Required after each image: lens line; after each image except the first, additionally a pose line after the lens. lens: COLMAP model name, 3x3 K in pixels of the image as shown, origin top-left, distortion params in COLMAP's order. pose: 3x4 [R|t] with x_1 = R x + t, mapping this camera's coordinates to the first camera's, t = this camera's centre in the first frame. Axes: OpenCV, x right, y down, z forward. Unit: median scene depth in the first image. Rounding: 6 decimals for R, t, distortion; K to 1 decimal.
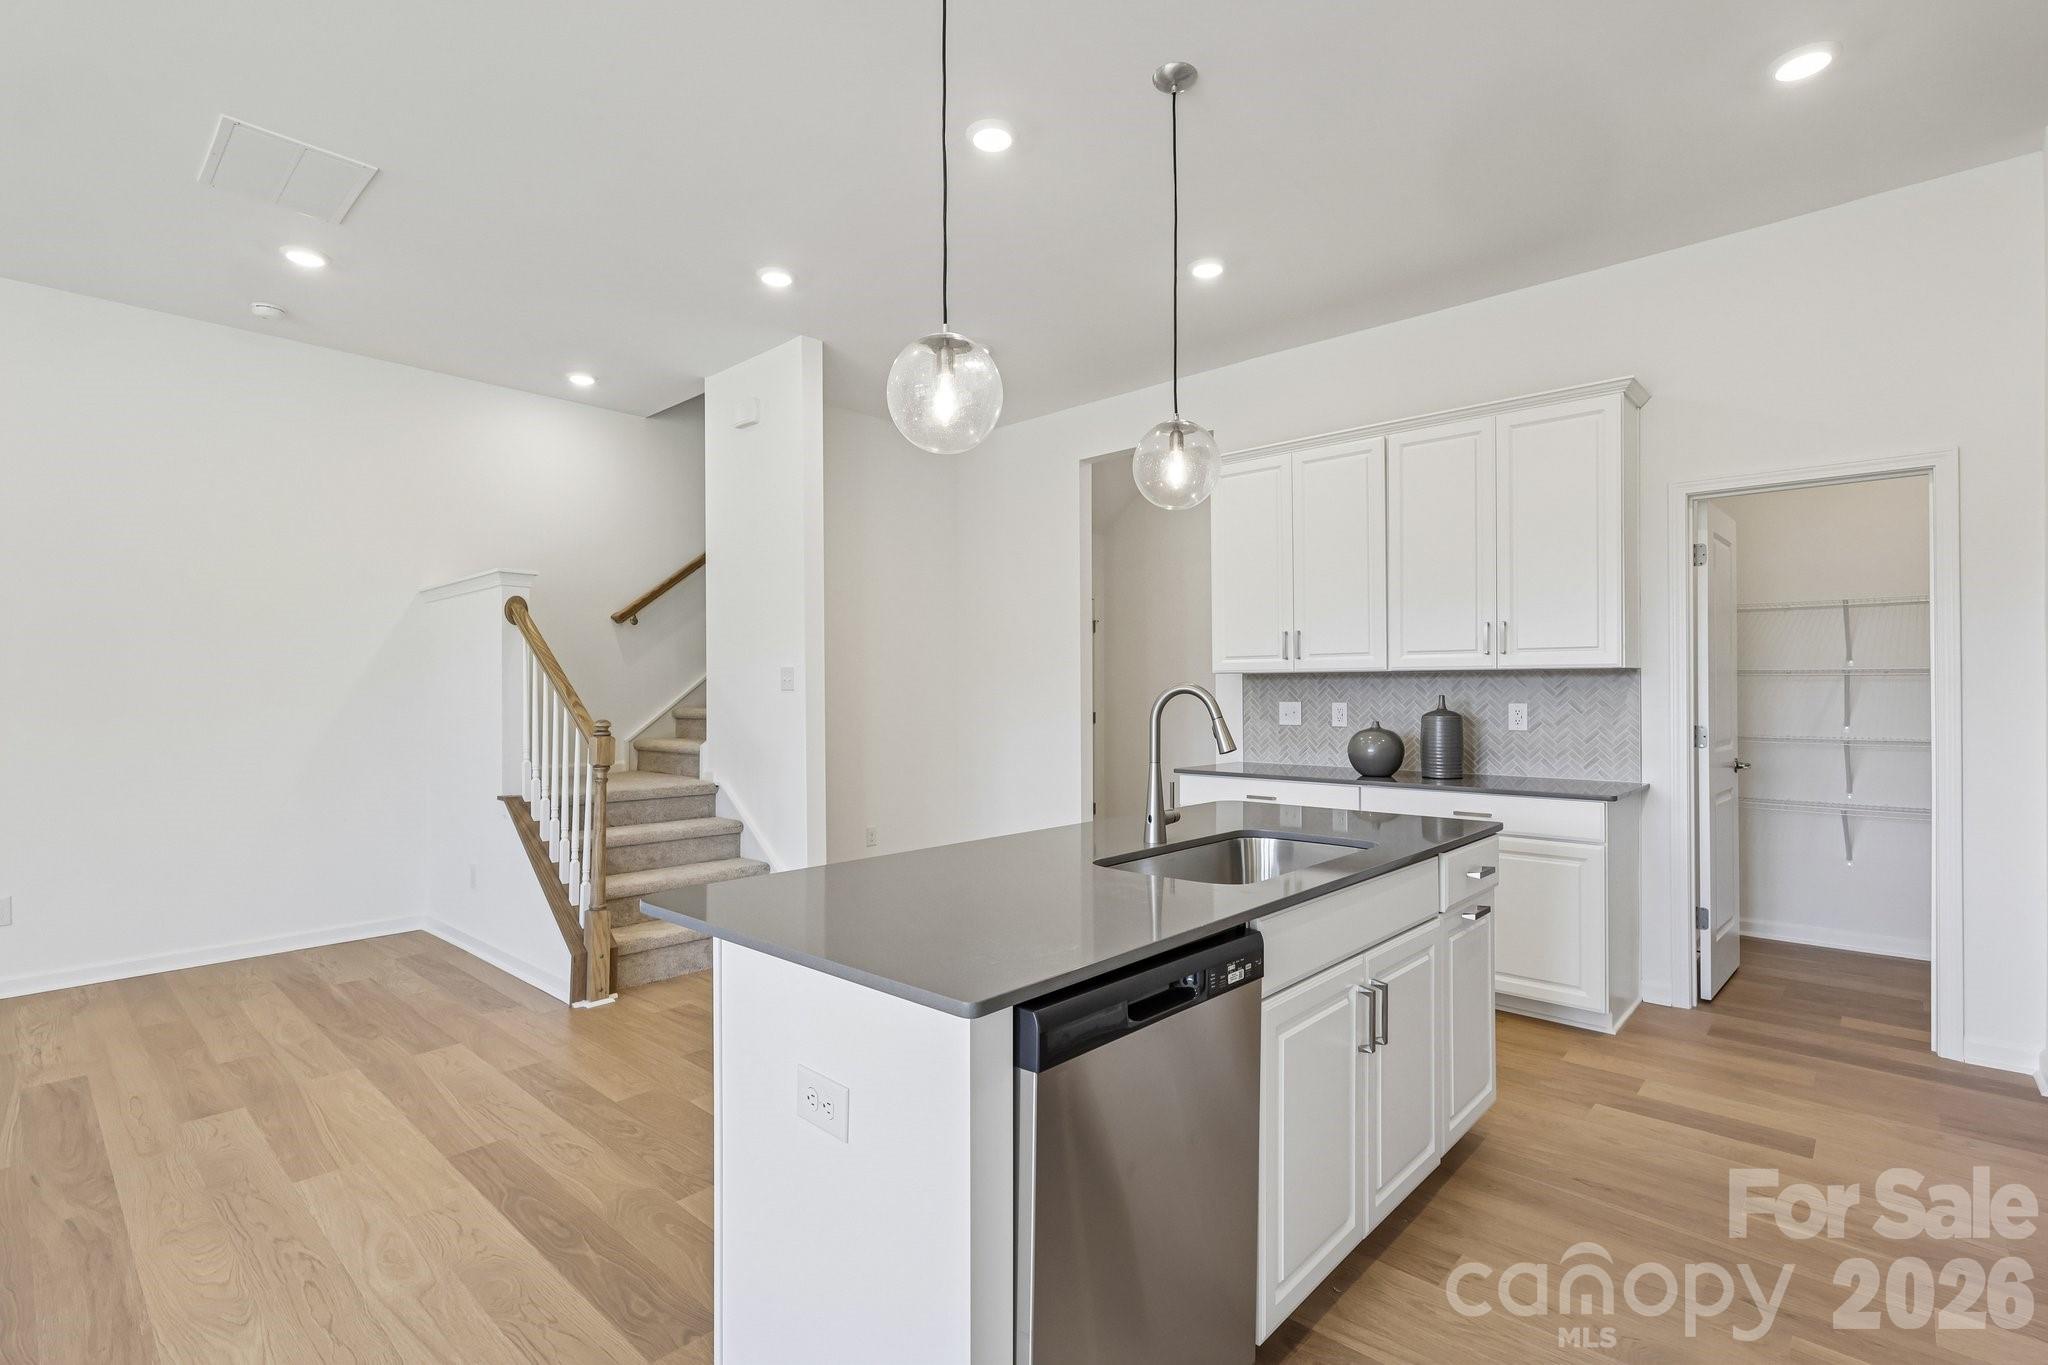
lens RADIAL K [[954.2, 0, 1025.0], [0, 954.2, 687.3], [0, 0, 1]] dist [-0.001027, 0.002393]
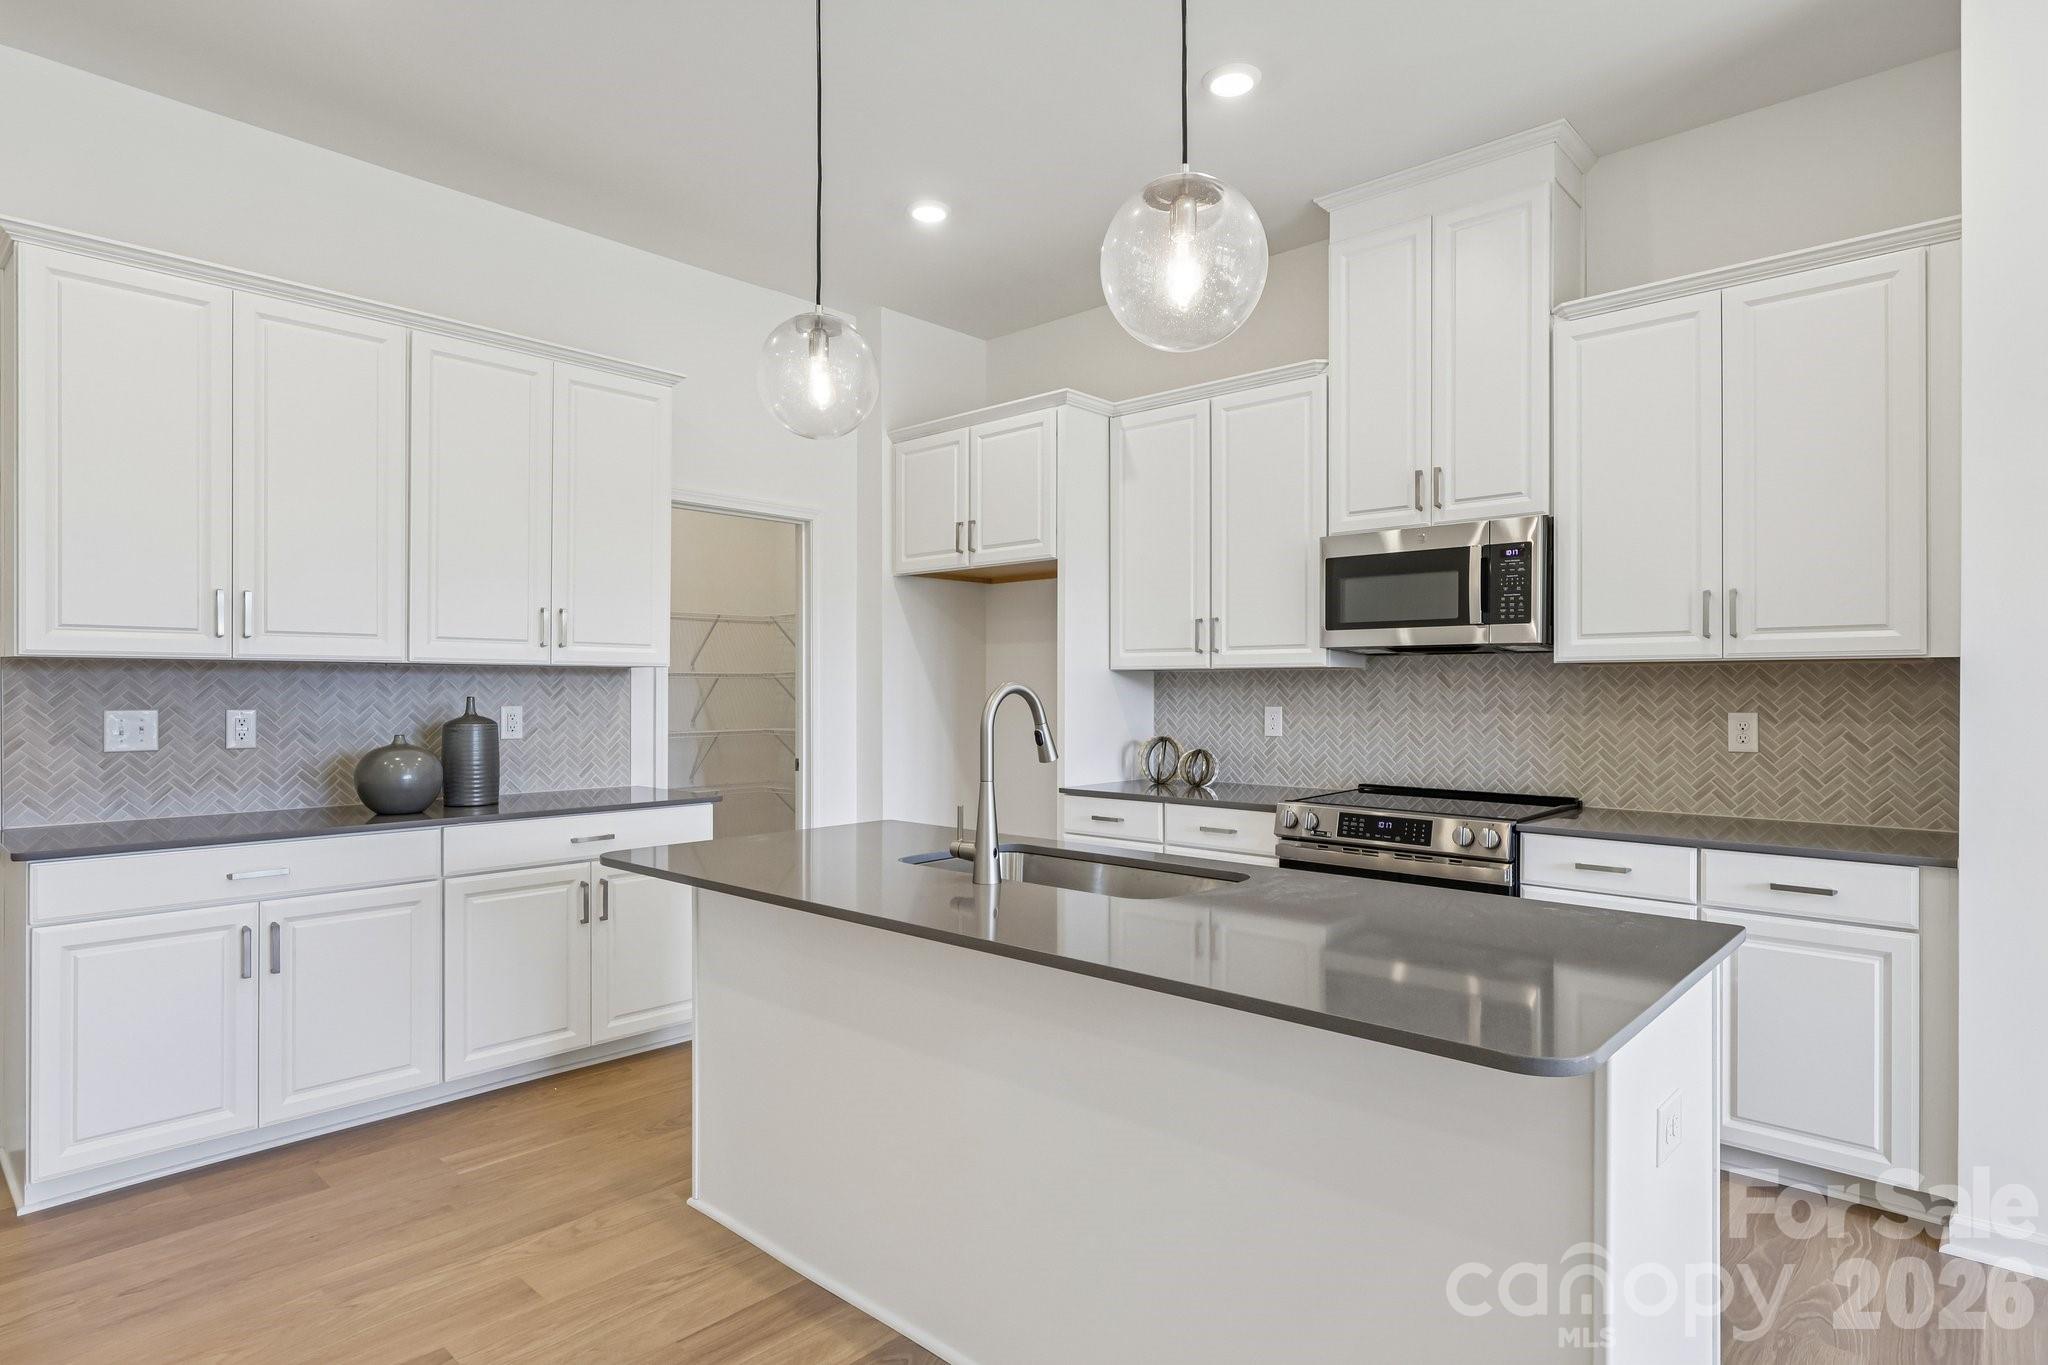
lens RADIAL K [[1094.9, 0, 1029.2], [0, 1094.9, 688.6], [0, 0, 1]] dist [0.000424, 0.003309]
pose [[0.005885, 0.003710, 0.999976, -0.448675], [-0.004562, 0.999983, -0.003683, 0.003002], [-0.999972, -0.004540, 0.005902, 0.562613]]
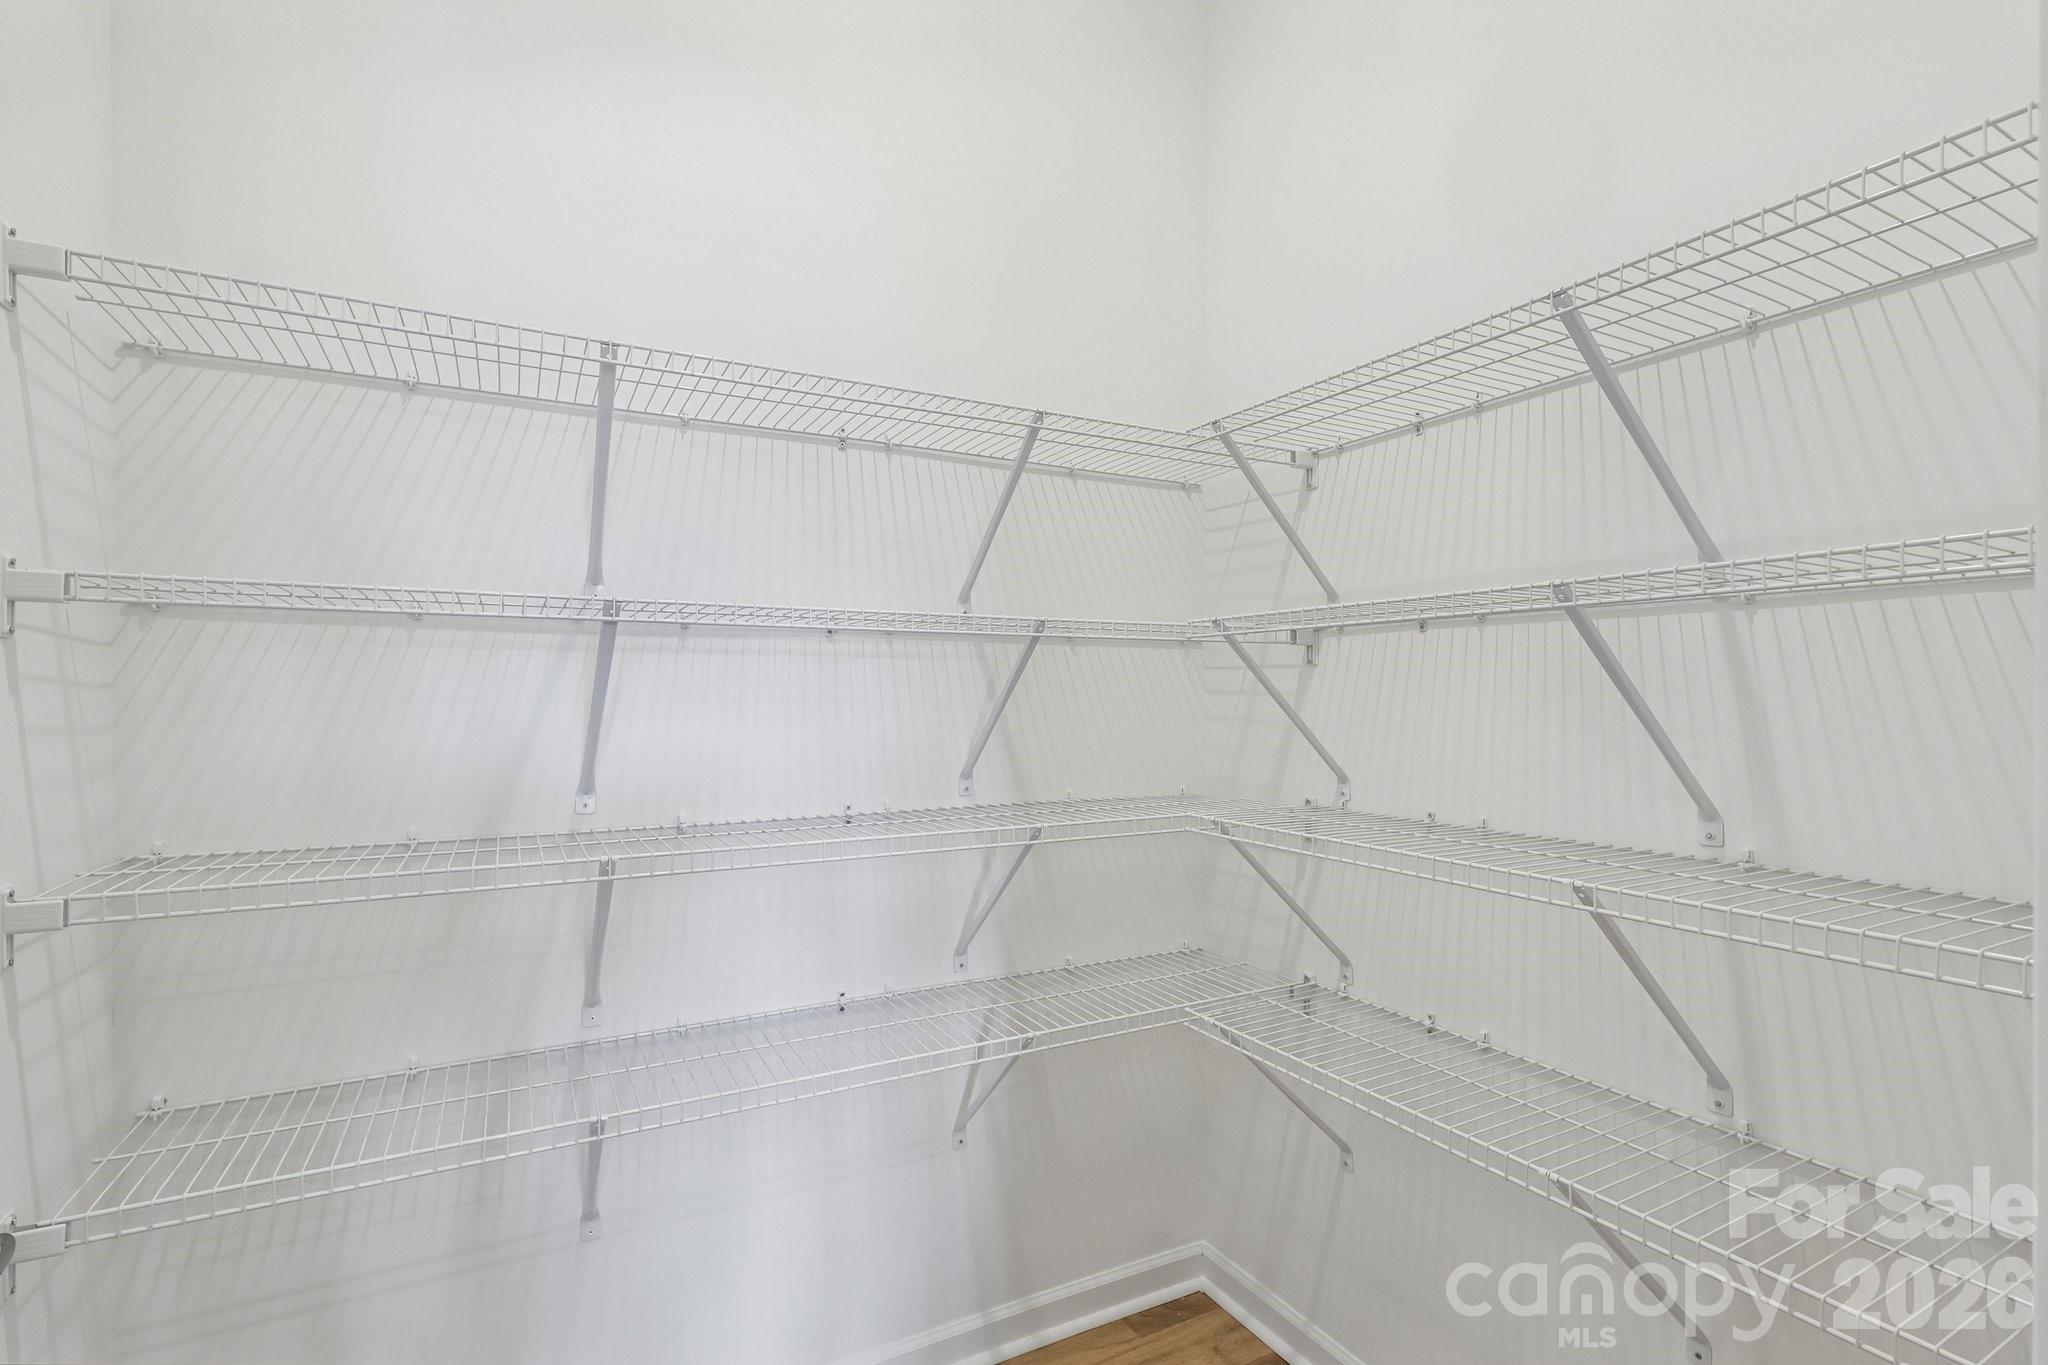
lens RADIAL K [[954.2, 0, 1019.0], [0, 954.2, 684.4], [0, 0, 1]] dist [-0.001027, 0.002393]
pose [[0.311931, 0.012994, 0.950016, 0.704745], [-0.019932, 0.999776, -0.007130, 0.005781], [-0.949896, -0.016712, 0.312120, 0.892762]]
